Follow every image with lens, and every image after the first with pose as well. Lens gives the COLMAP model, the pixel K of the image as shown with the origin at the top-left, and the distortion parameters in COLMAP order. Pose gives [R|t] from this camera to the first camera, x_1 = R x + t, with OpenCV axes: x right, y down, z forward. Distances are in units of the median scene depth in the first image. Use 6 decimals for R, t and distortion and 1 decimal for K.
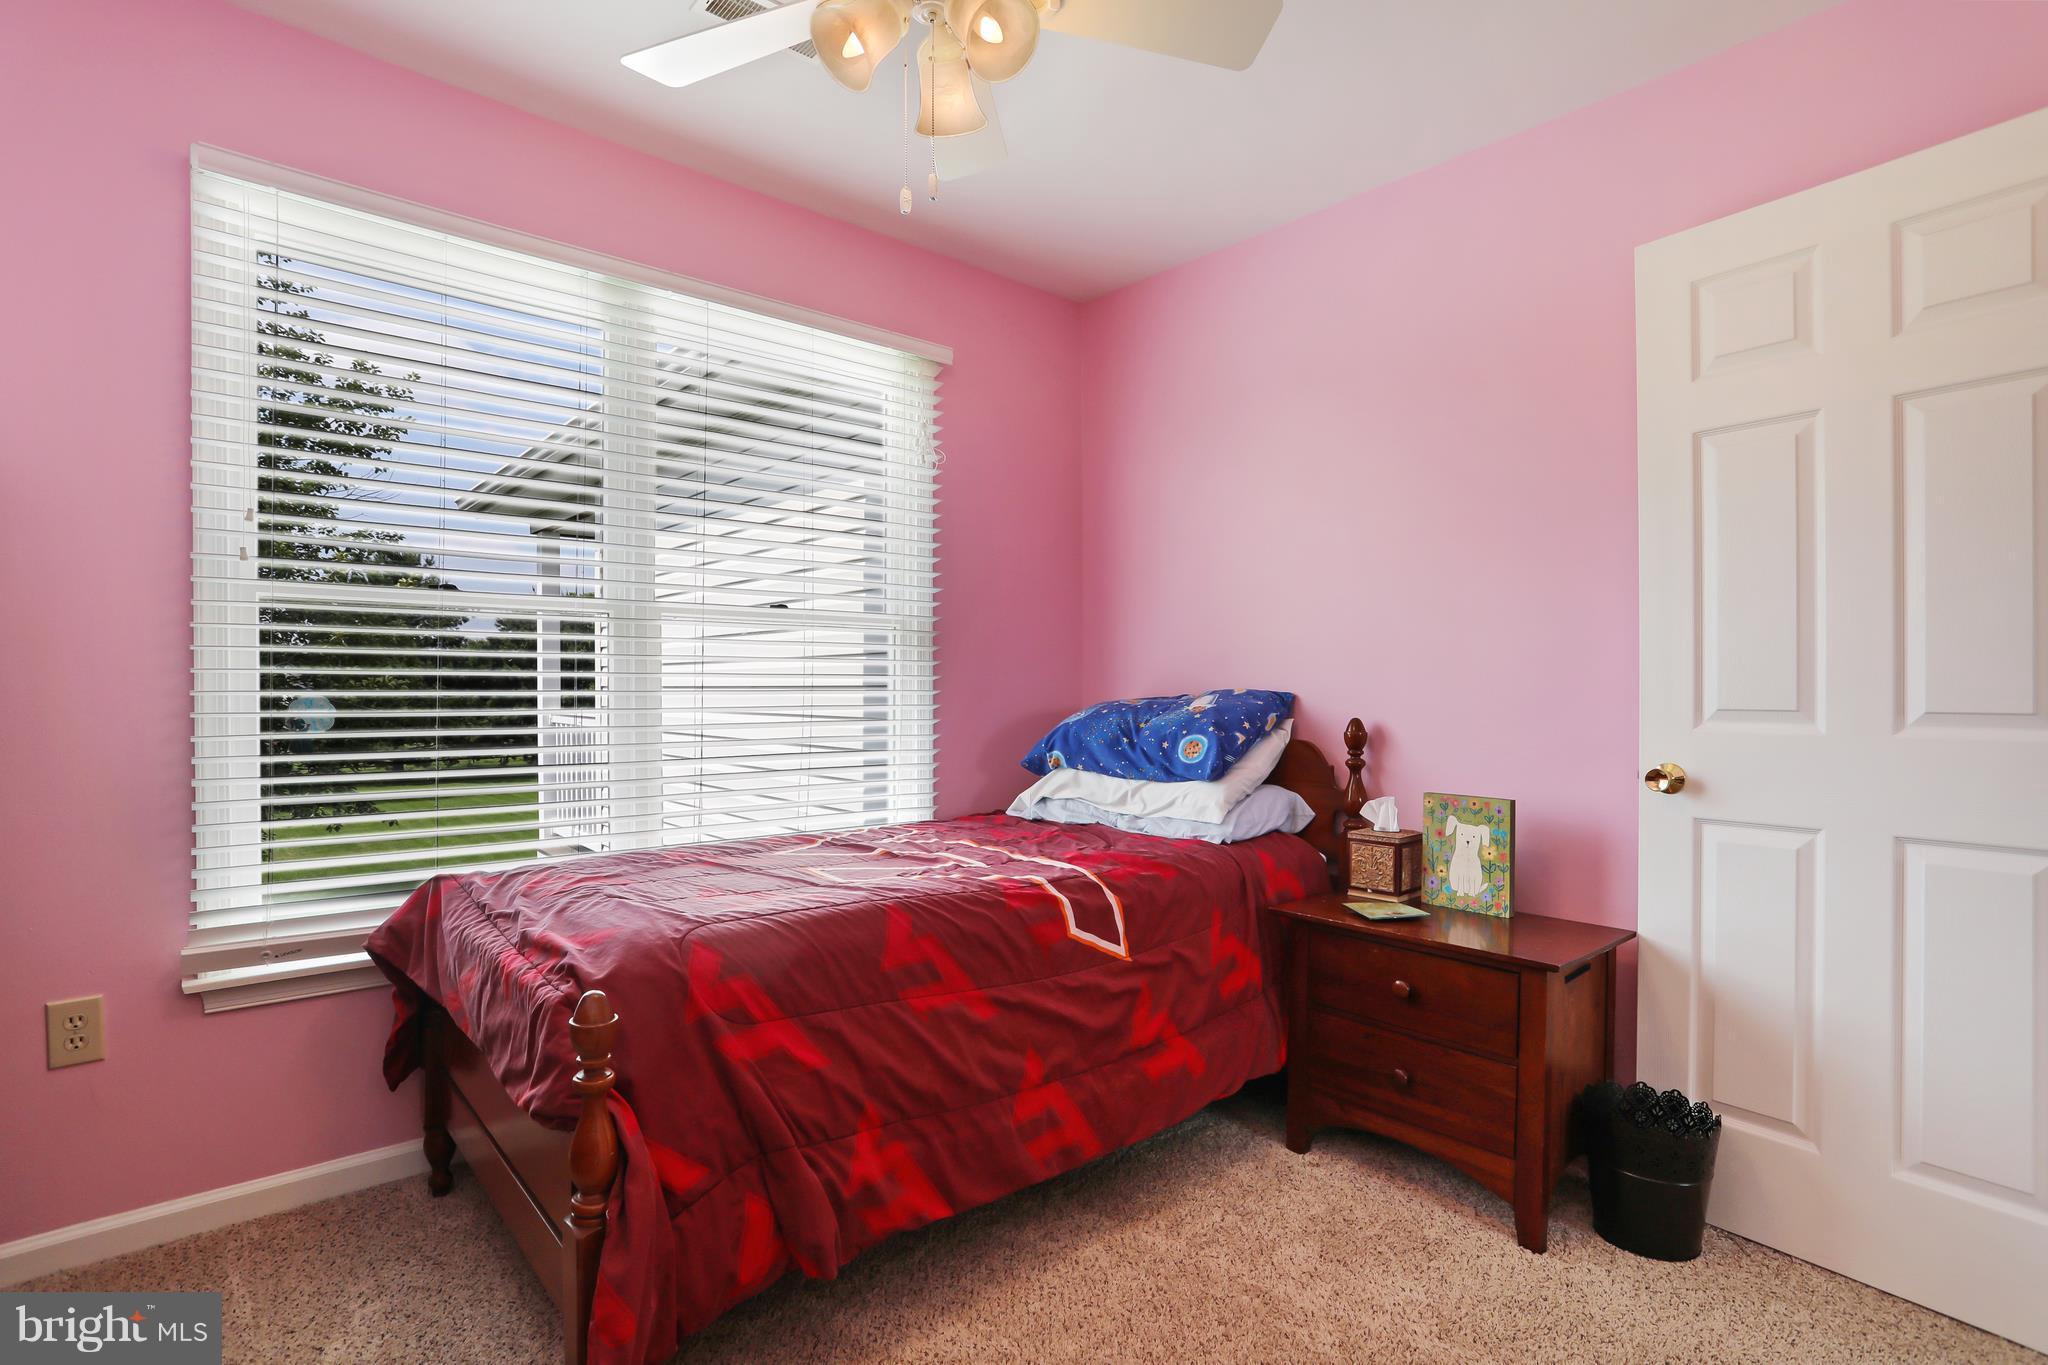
lens RADIAL K [[1008.8, 0, 1034.6], [0, 1008.8, 689.4], [0, 0, 1]] dist [-0.065396, 0.034022]
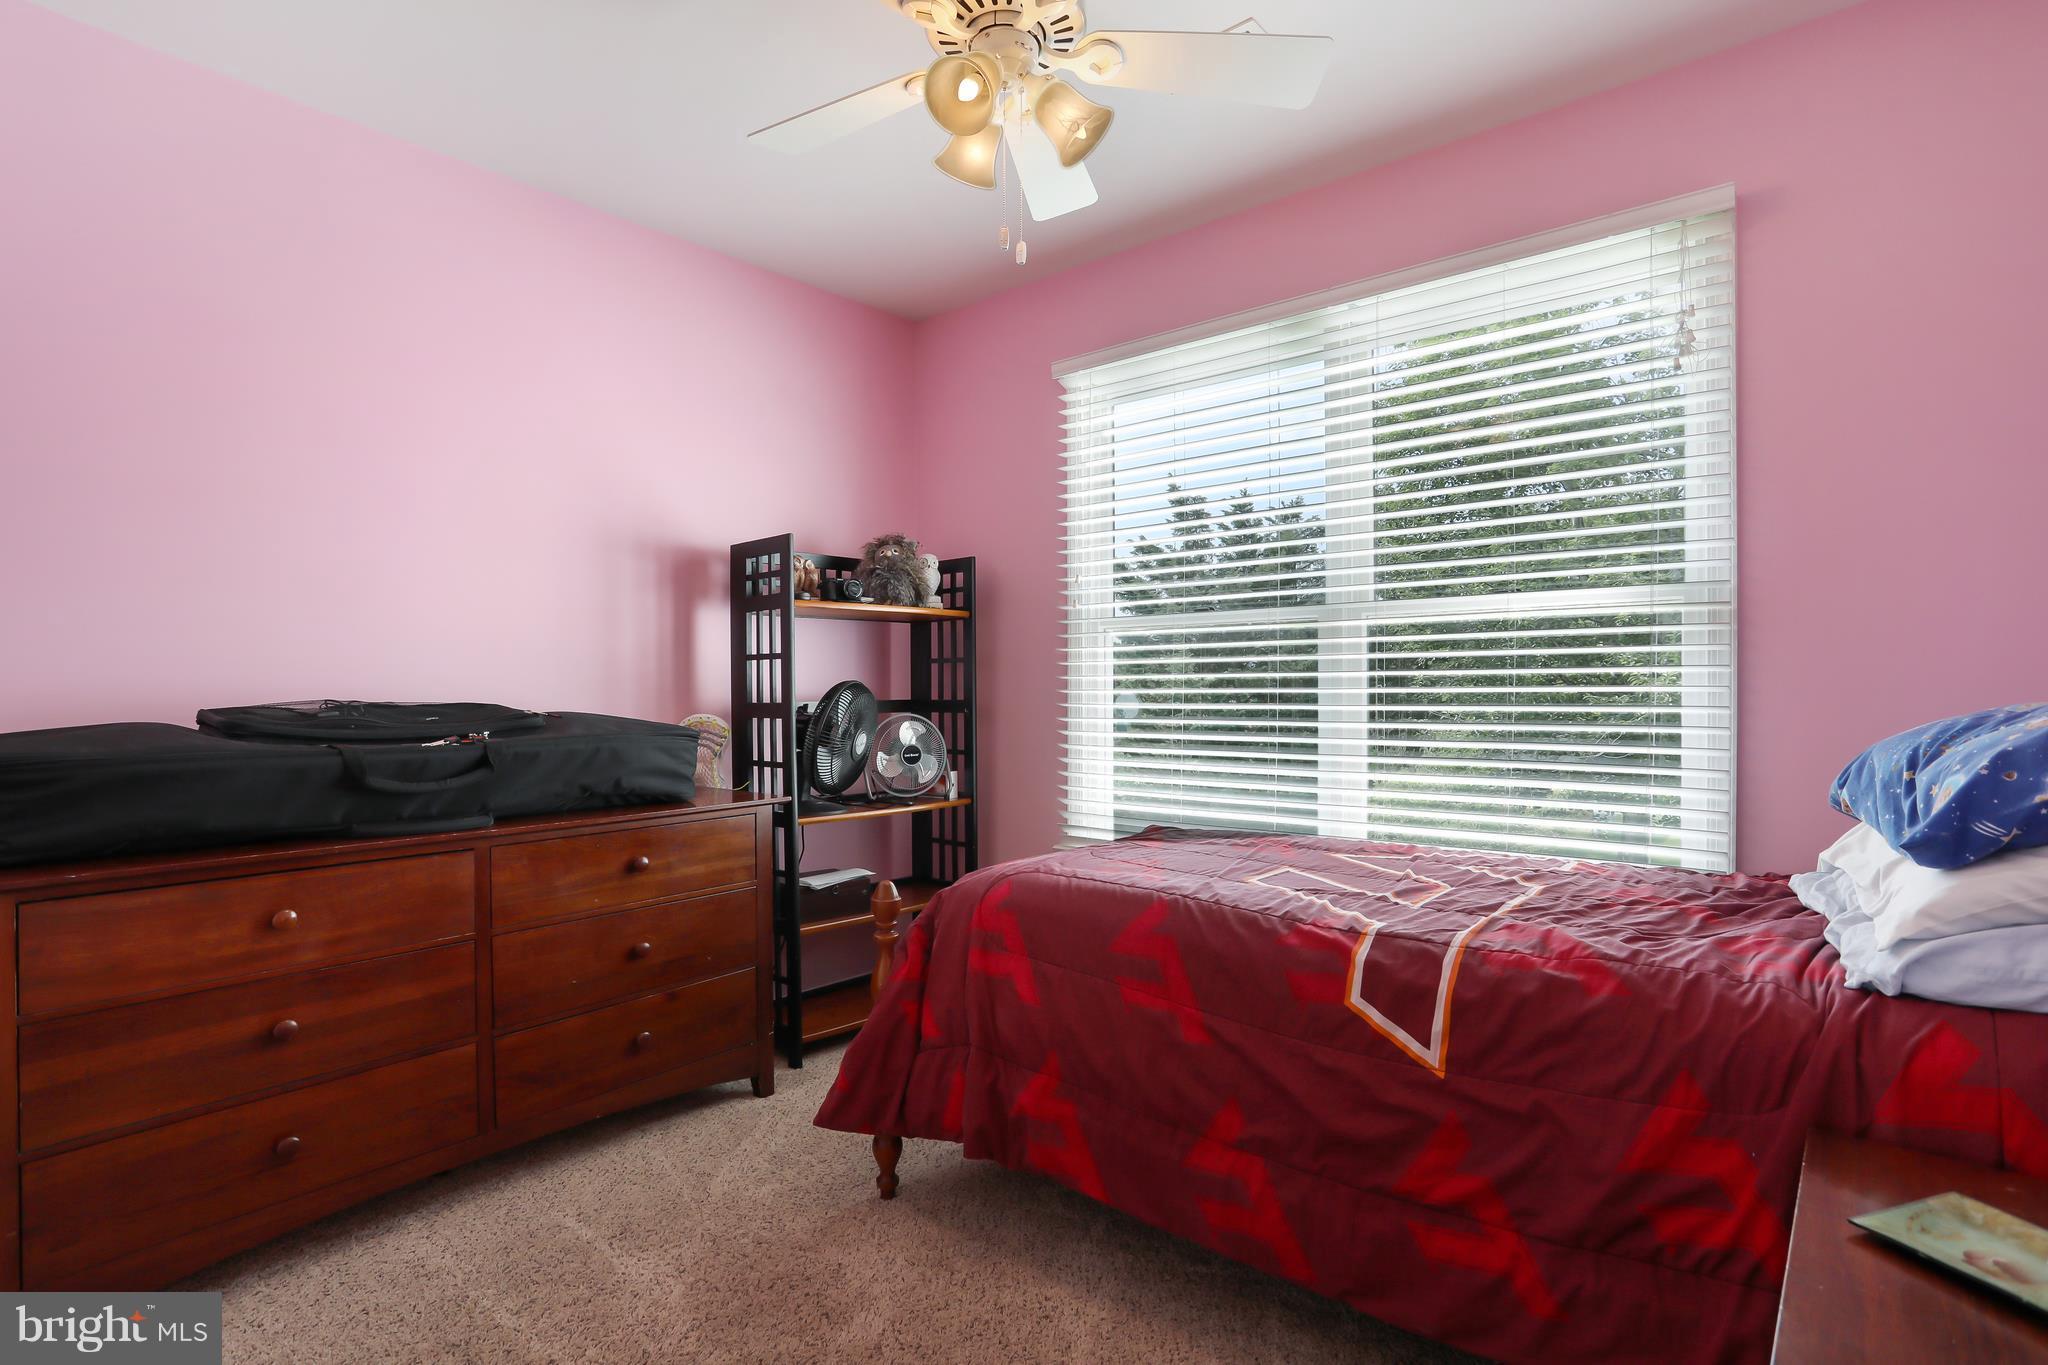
lens RADIAL K [[1008.8, 0, 1034.6], [0, 1008.8, 689.4], [0, 0, 1]] dist [-0.065396, 0.034022]
pose [[0.140688, -0.004617, -0.990043, 0.735462], [0.005956, 0.999975, -0.003817, 0.005509], [0.990036, -0.005360, 0.140712, 0.633247]]
